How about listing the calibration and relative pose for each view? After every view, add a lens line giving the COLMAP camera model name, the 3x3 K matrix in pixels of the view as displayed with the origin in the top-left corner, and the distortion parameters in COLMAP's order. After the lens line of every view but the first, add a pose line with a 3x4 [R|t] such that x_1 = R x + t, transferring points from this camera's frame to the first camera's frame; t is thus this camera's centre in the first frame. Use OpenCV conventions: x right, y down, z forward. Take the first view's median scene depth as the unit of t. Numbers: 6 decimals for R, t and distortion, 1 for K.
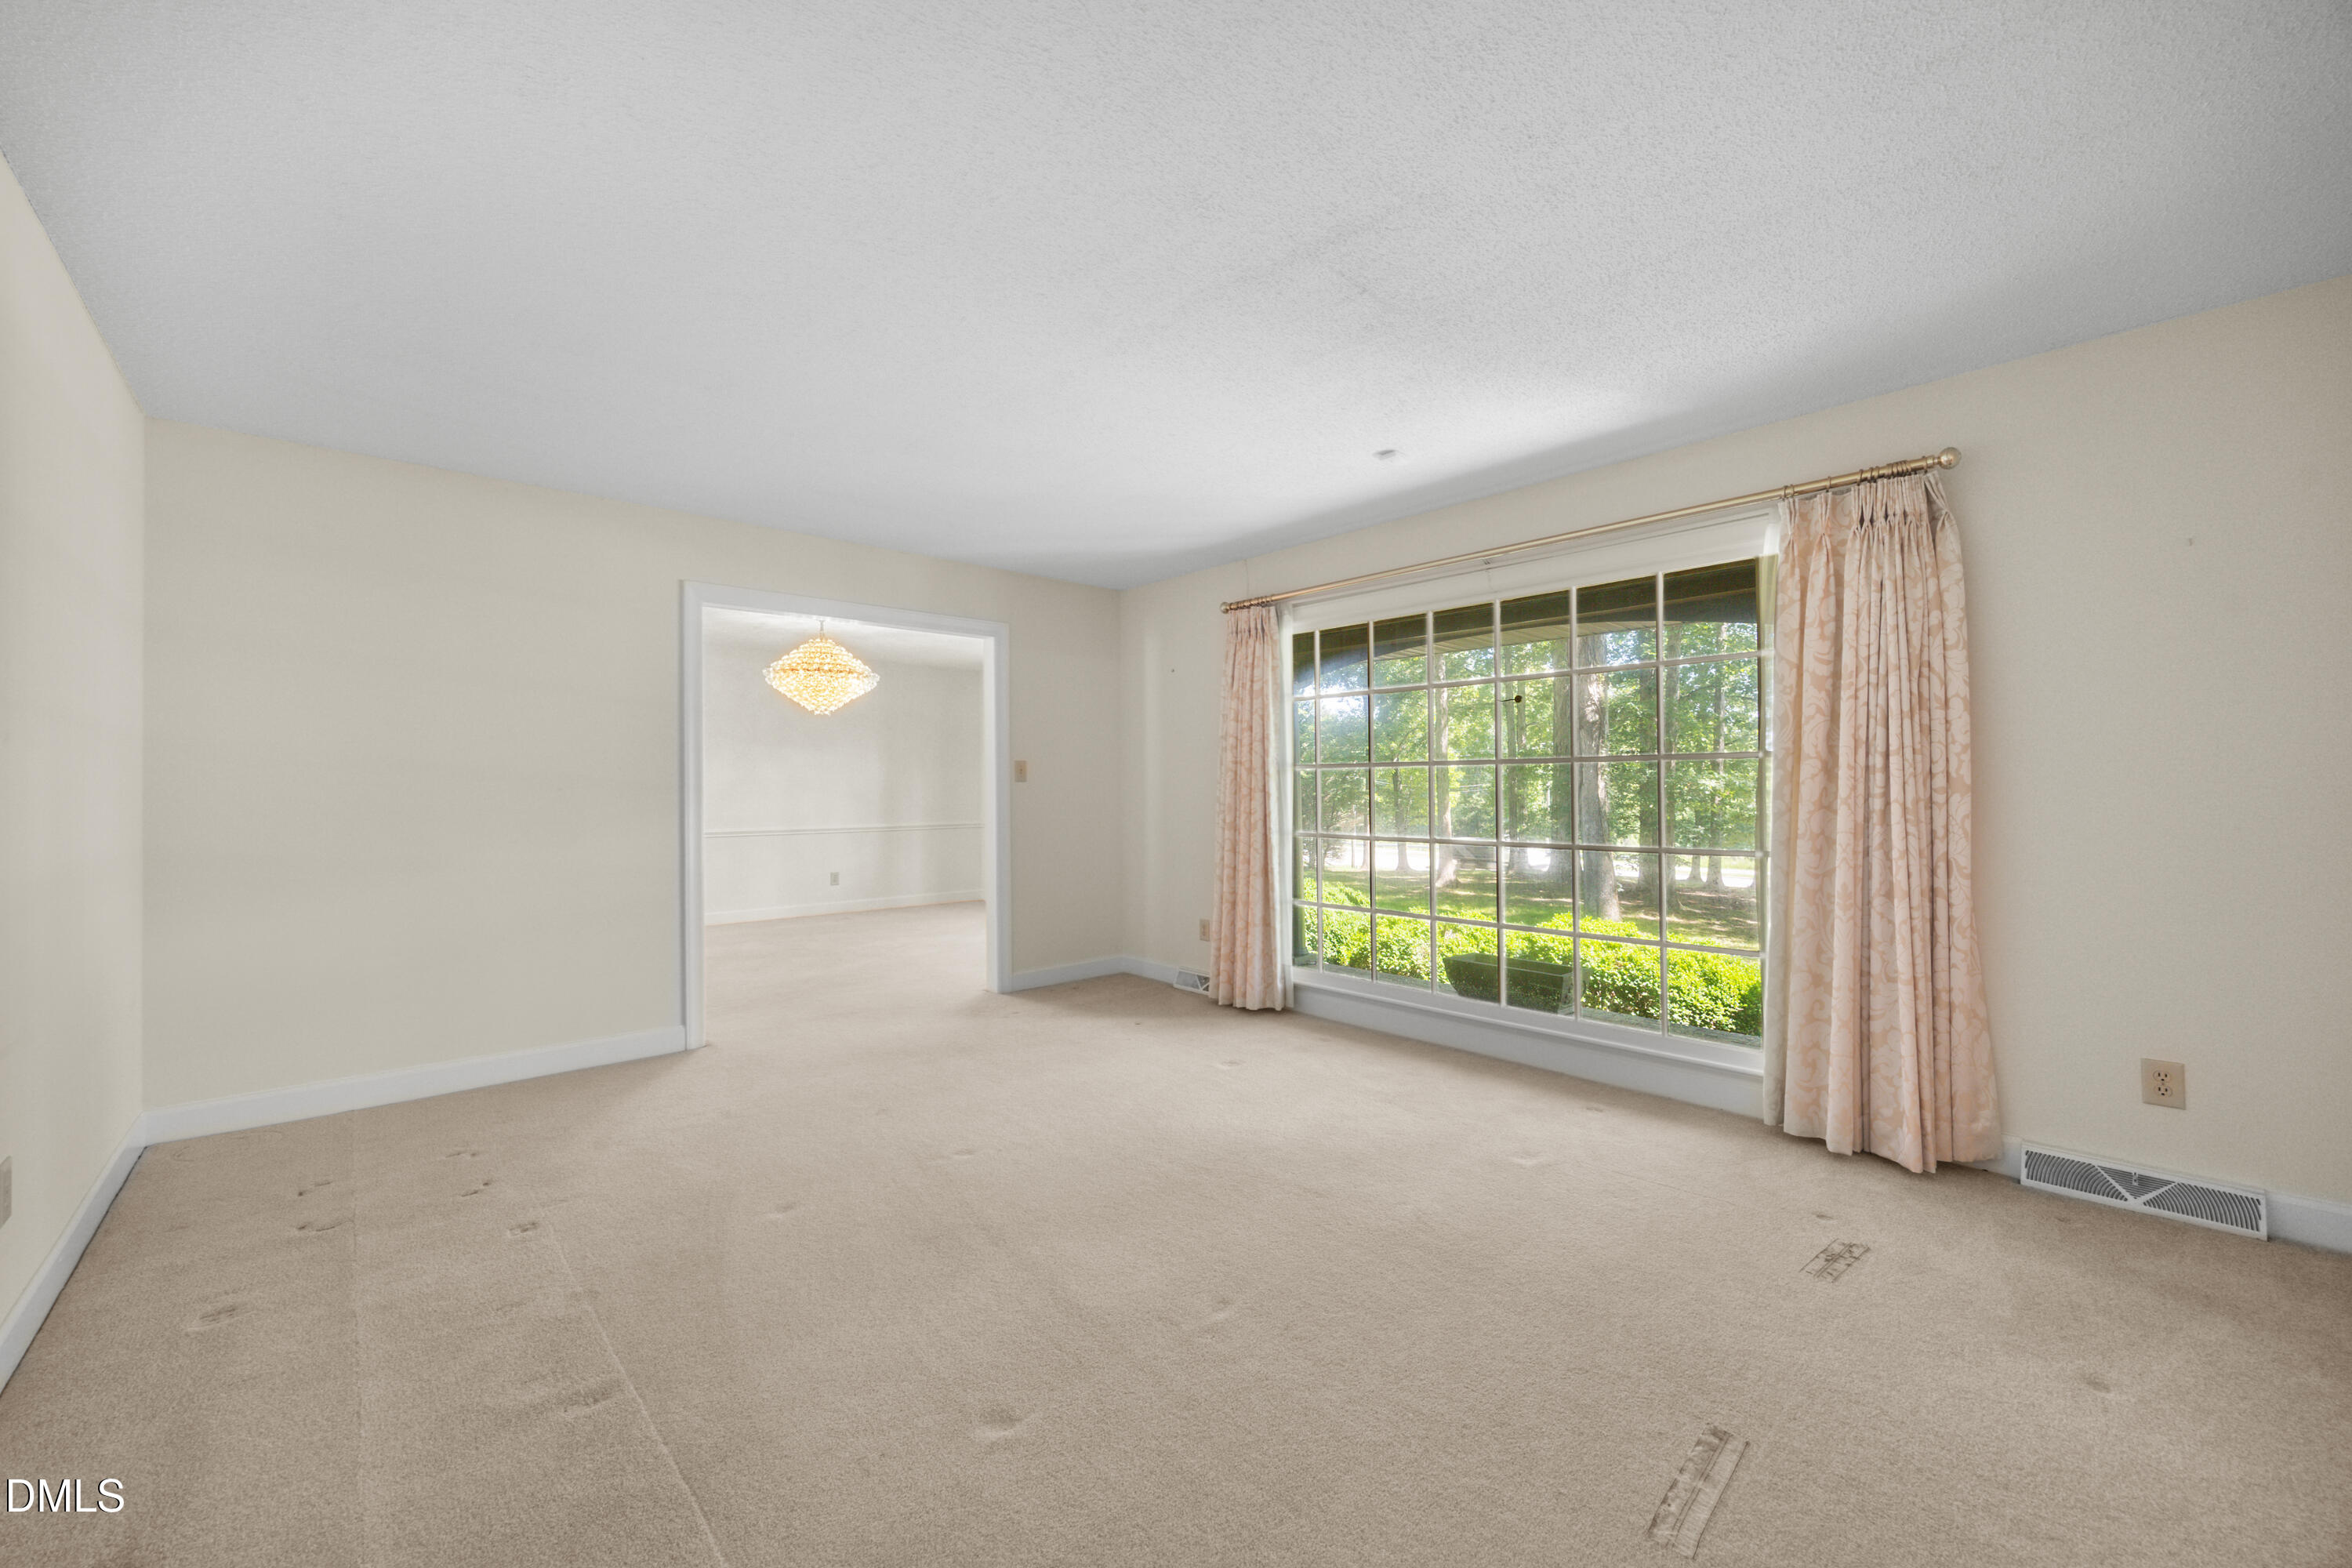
lens RADIAL K [[924.4, 0, 1176.0], [0, 924.4, 784.0], [0, 0, 1]] dist [-0.000655, -0.000204]
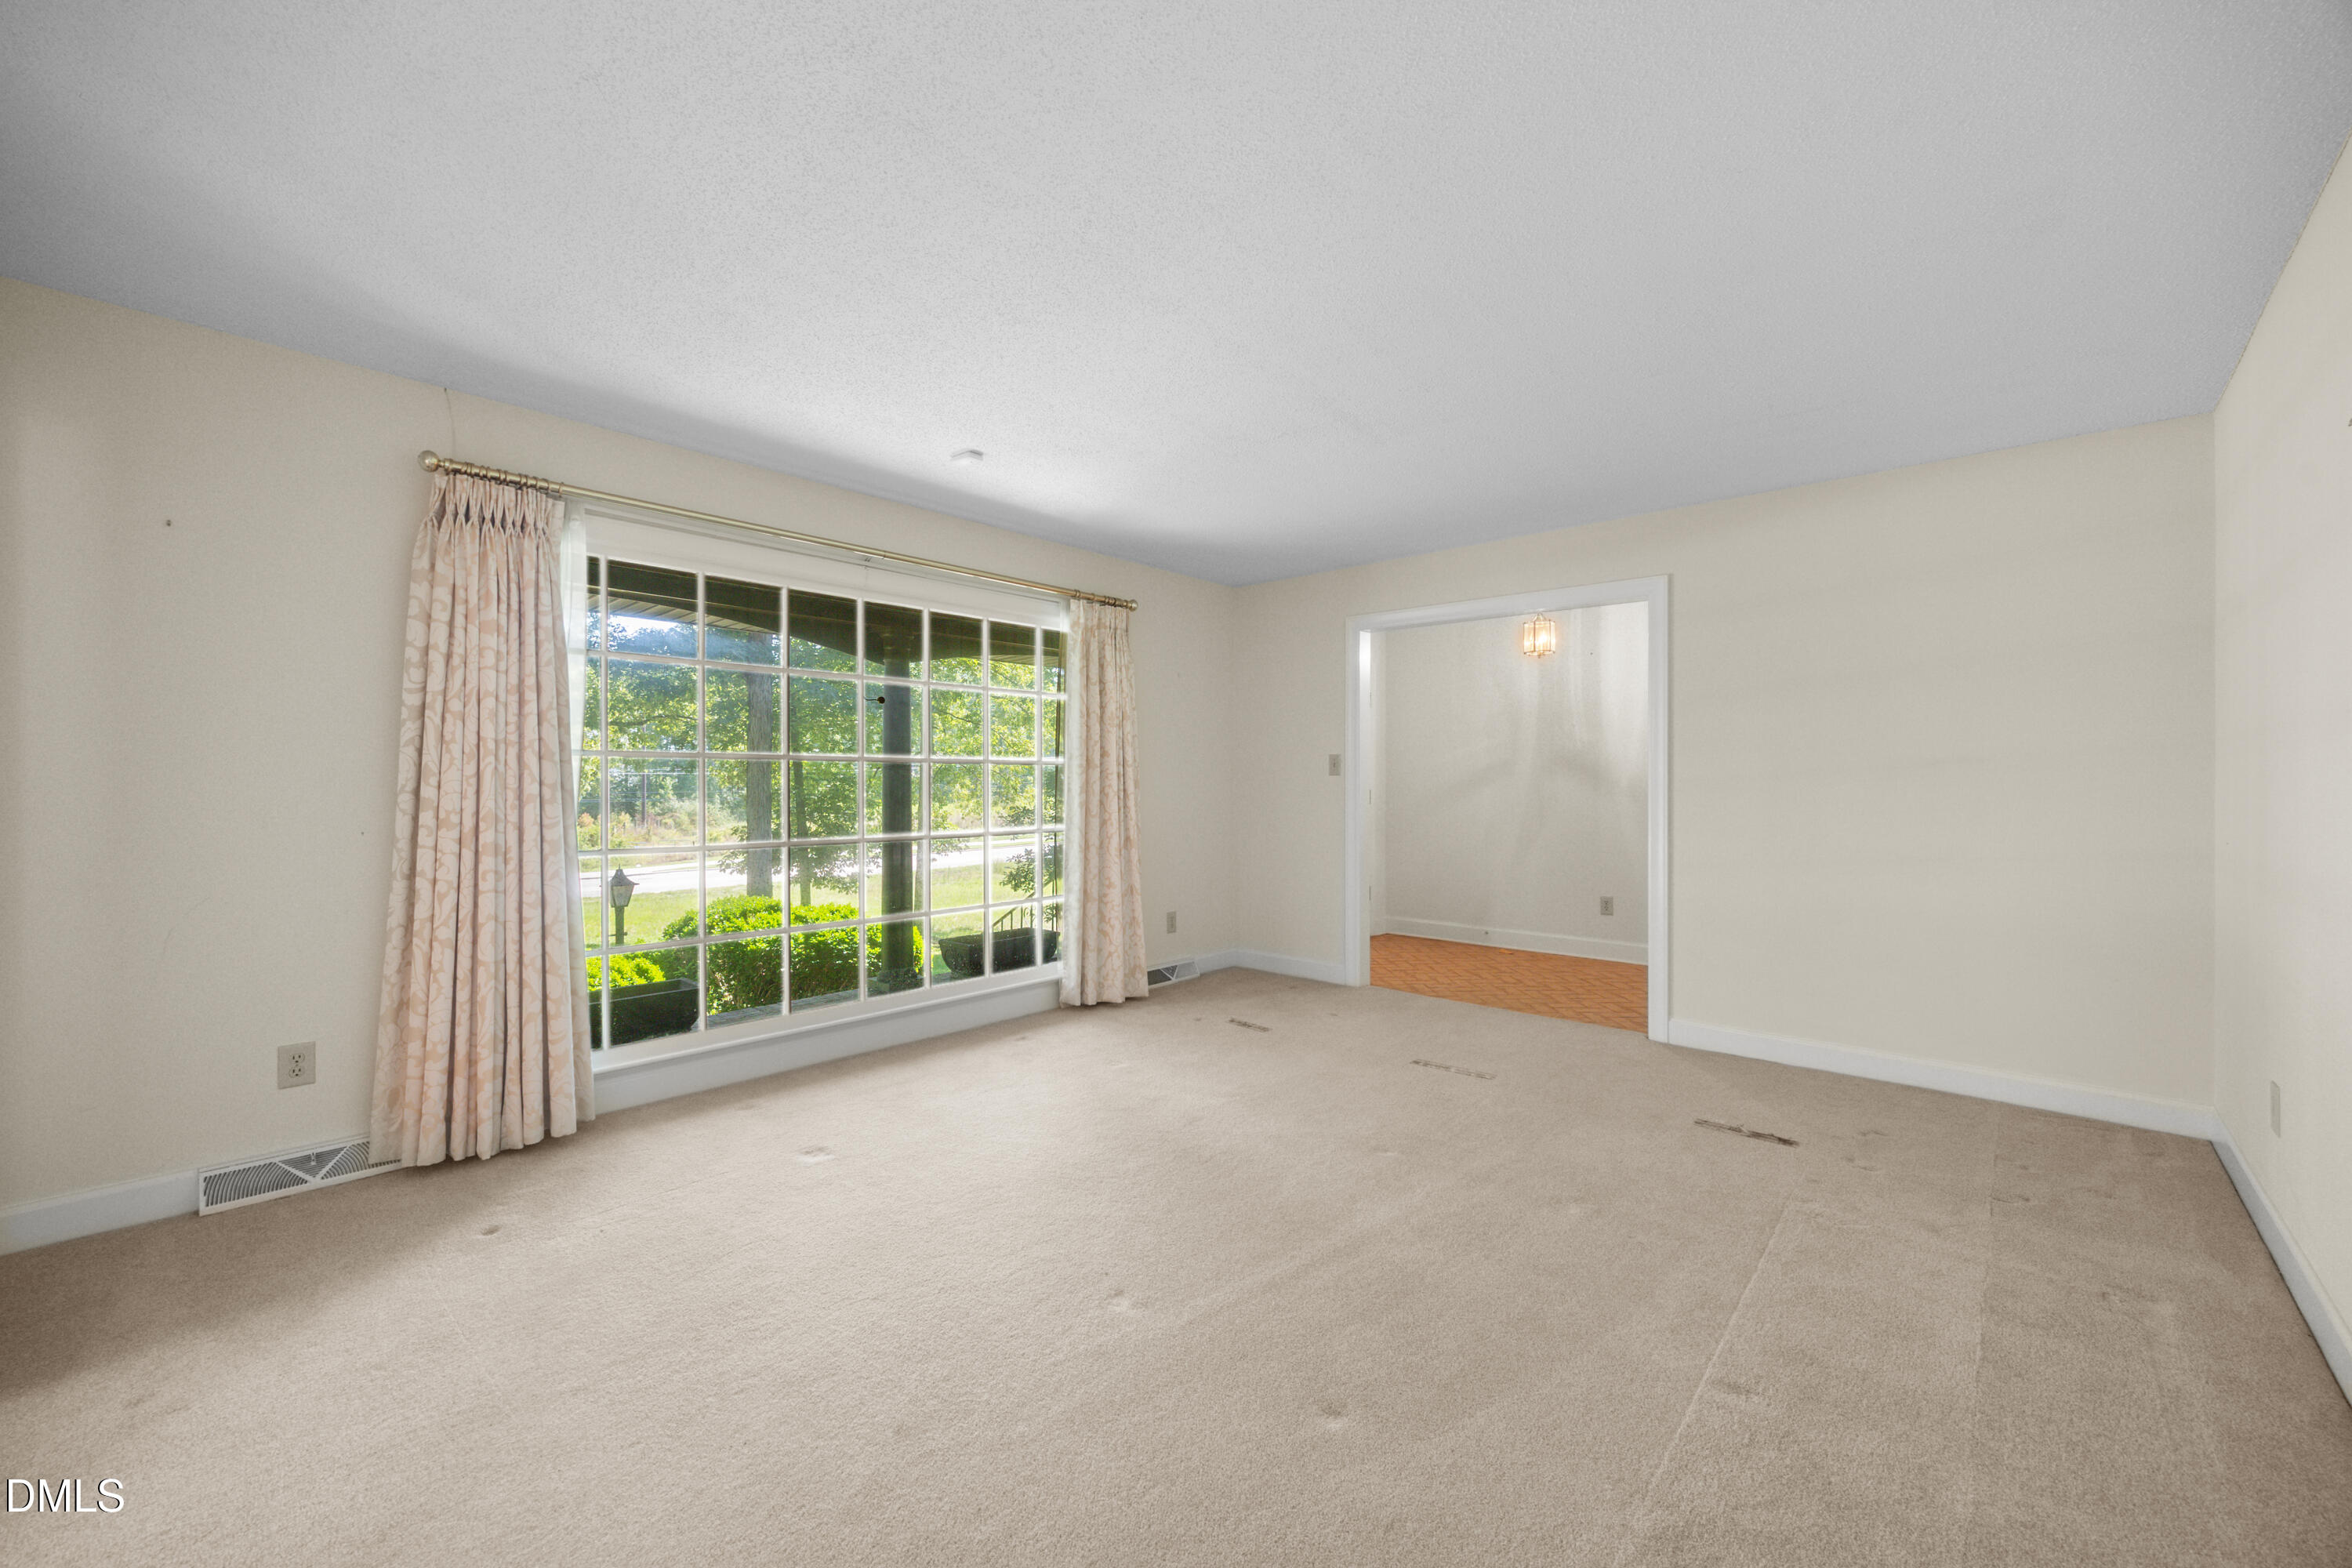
lens RADIAL K [[924.4, 0, 1176.0], [0, 924.4, 784.0], [0, 0, 1]] dist [-0.000655, -0.000204]
pose [[-0.107693, 0.007207, 0.994158, -0.700994], [-0.005659, 0.999953, -0.007862, 0.009495], [-0.994168, -0.006473, -0.107647, 0.778935]]
